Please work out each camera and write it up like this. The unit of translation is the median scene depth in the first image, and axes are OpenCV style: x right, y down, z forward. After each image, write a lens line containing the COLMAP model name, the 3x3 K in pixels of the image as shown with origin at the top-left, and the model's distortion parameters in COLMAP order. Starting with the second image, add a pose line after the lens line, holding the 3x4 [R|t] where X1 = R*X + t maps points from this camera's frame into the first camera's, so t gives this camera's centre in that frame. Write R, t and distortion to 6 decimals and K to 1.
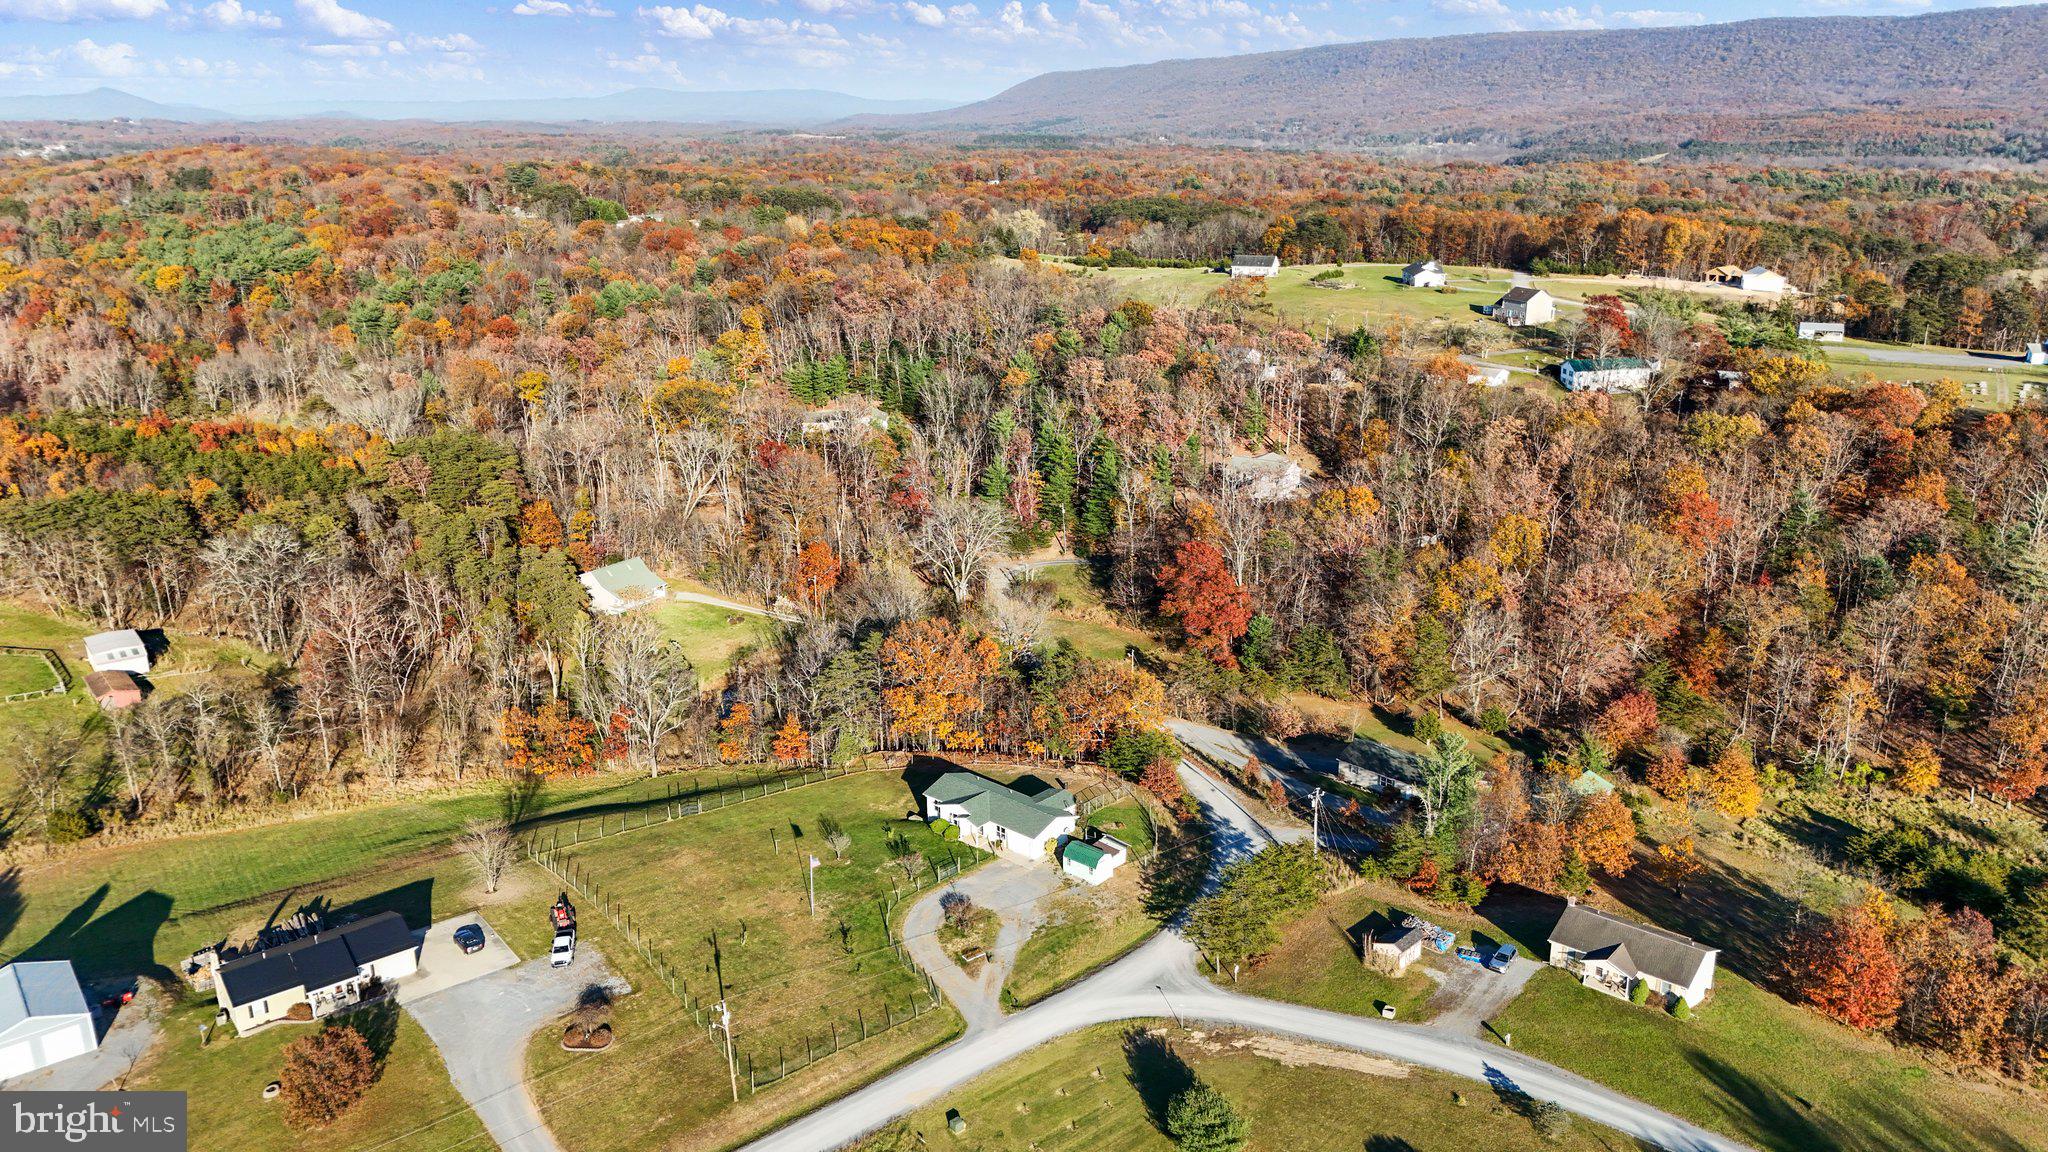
lens RADIAL K [[1501.4, 0, 1023.6], [0, 1501.4, 582.1], [0, 0, 1]] dist [0.075339, -0.069440]
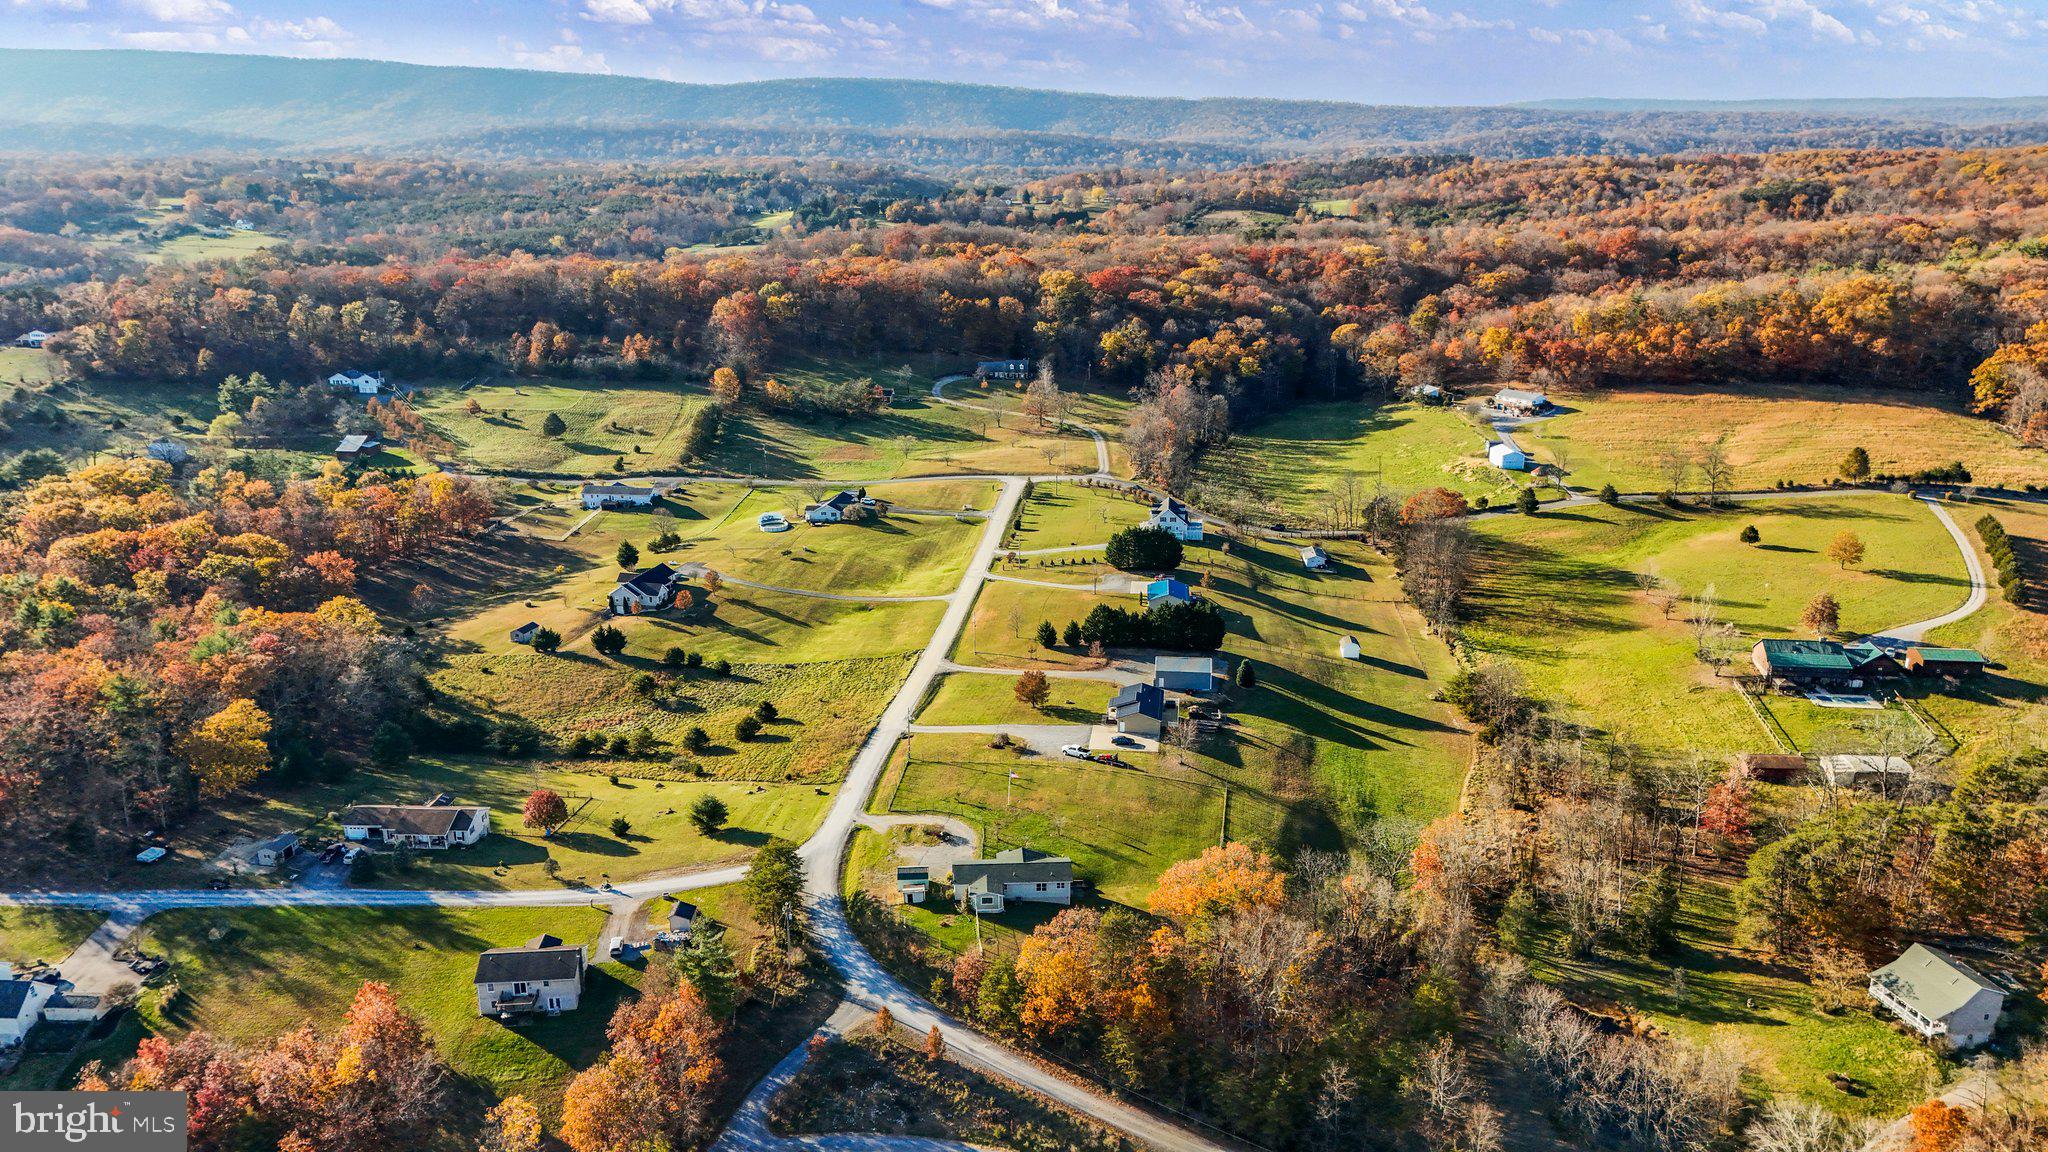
lens RADIAL K [[1516.8, 0, 1026.2], [0, 1516.8, 550.2], [0, 0, 1]] dist [0.091848, -0.110132]
pose [[-0.707297, 0.207351, -0.675823, 0.722479], [-0.200163, 0.858148, 0.472776, -0.639122], [0.677987, 0.469667, -0.565461, 1.457043]]
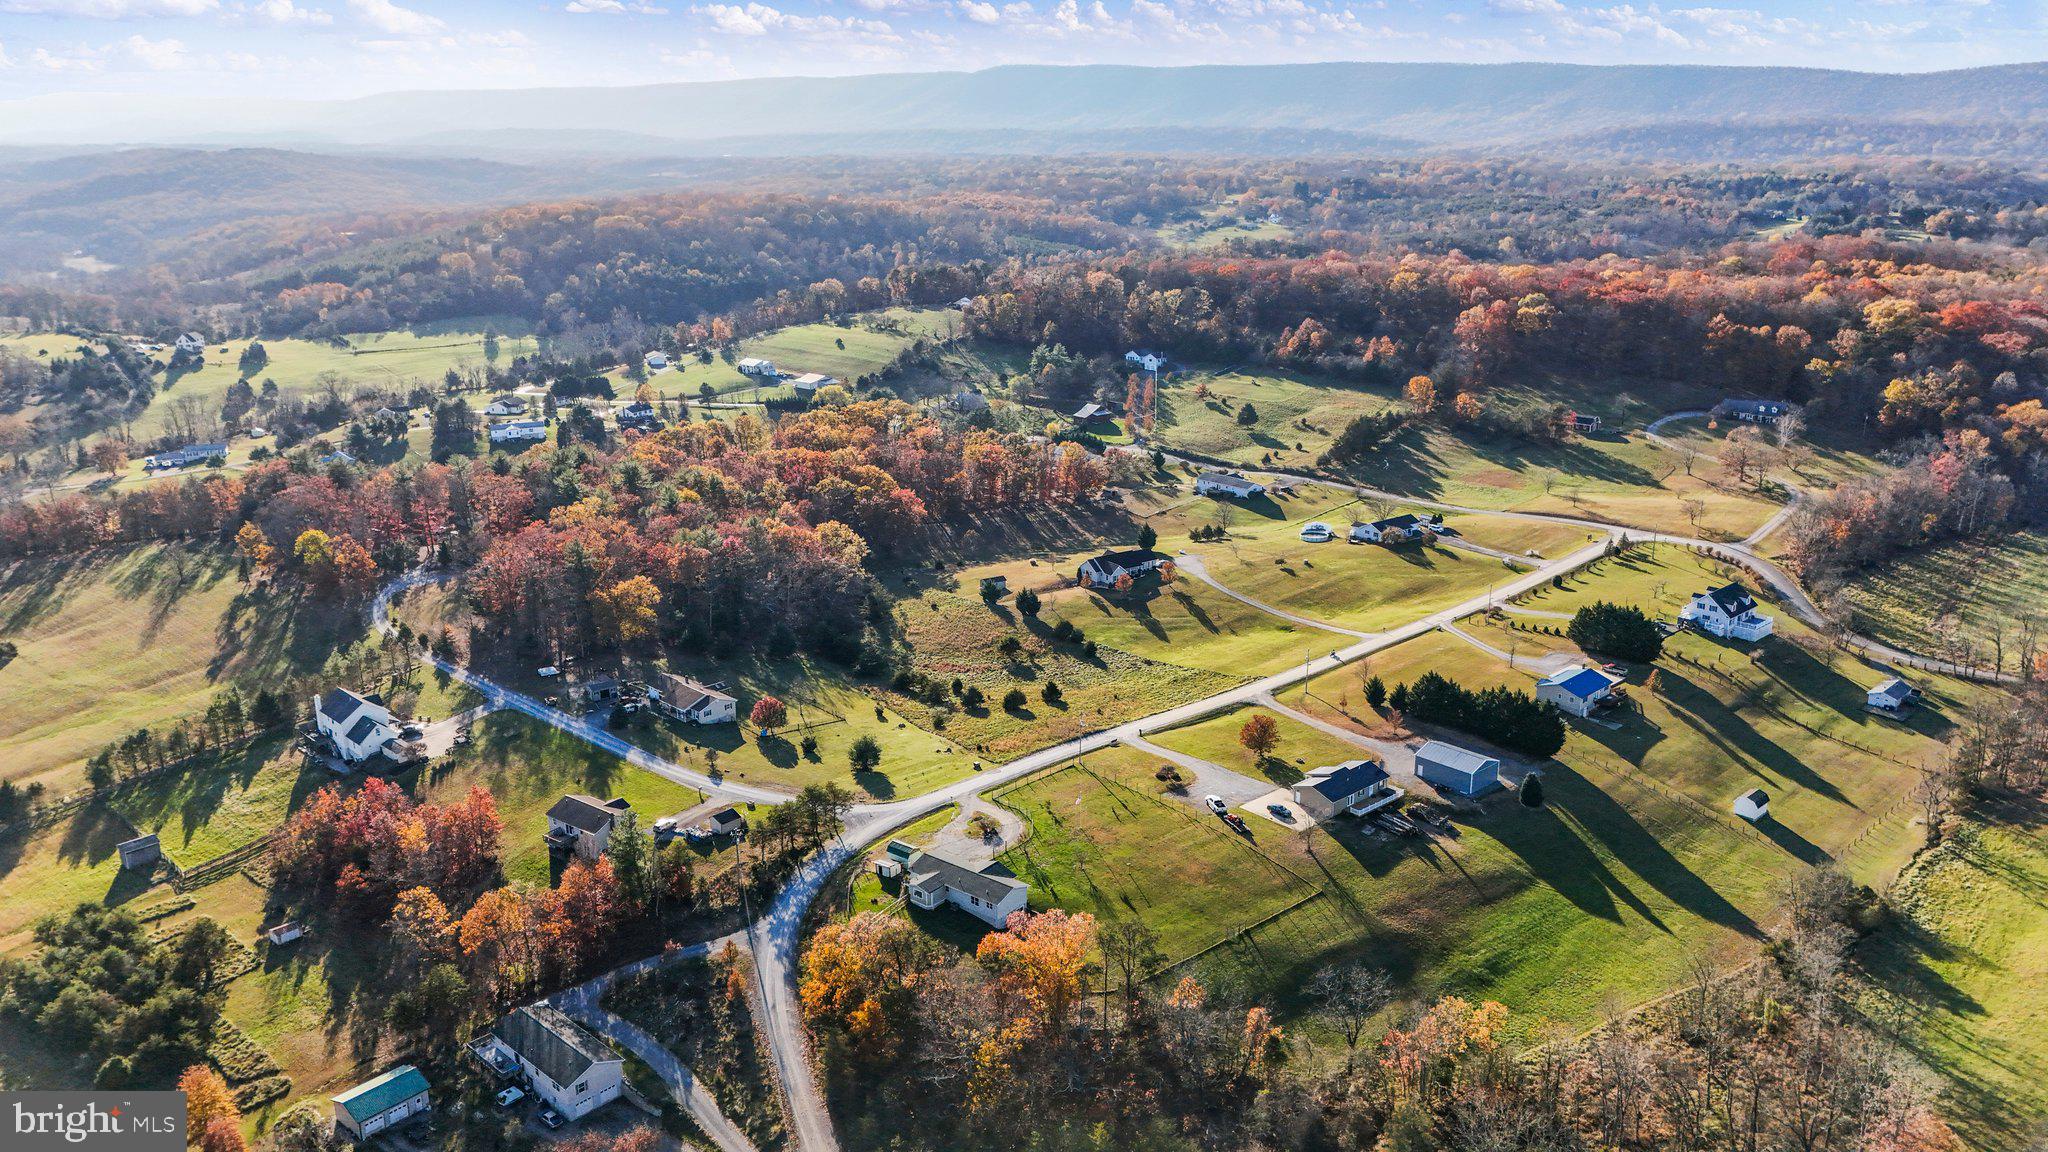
lens RADIAL K [[1501.4, 0, 1023.6], [0, 1501.4, 582.1], [0, 0, 1]] dist [0.075339, -0.069440]
pose [[-0.998114, 0.037789, -0.048388, -0.010363], [0.003973, 0.826241, 0.563302, -0.713551], [0.061267, 0.562047, -0.824833, 1.736698]]
